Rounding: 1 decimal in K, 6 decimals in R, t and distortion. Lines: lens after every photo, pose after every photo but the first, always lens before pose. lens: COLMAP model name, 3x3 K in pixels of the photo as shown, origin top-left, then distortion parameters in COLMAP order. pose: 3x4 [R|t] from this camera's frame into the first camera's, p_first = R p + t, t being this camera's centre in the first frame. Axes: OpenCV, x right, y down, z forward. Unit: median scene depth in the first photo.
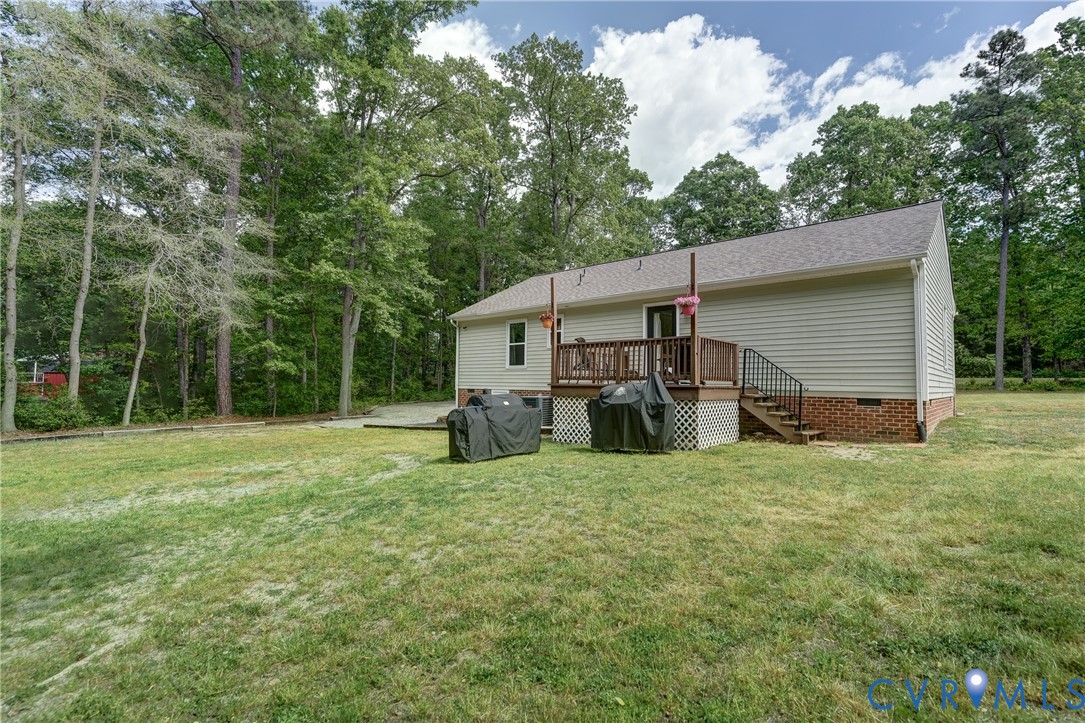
lens RADIAL K [[544.7, 0, 538.0], [0, 544.7, 362.1], [0, 0, 1]] dist [0.000492, 0.000223]
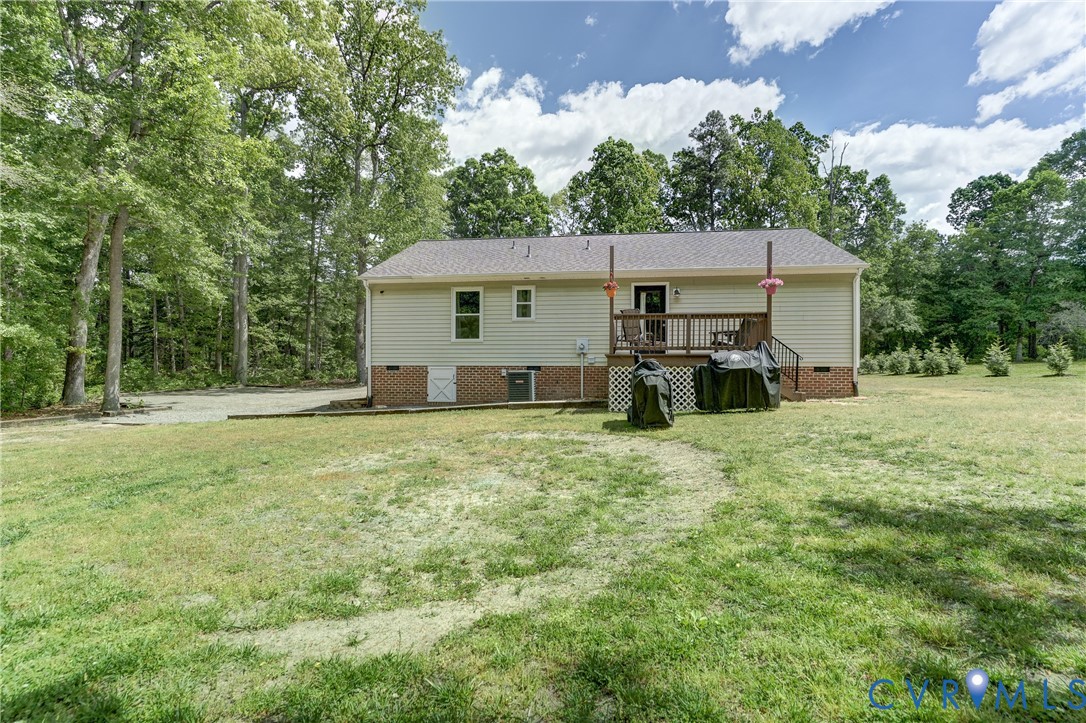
lens RADIAL K [[556.8, 0, 541.6], [0, 556.8, 360.8], [0, 0, 1]] dist [-0.002574, -0.000196]
pose [[0.798620, 0.012260, 0.601710, -0.683892], [-0.019241, 0.999802, 0.005167, 0.049648], [-0.601528, -0.015704, 0.798698, 0.265794]]
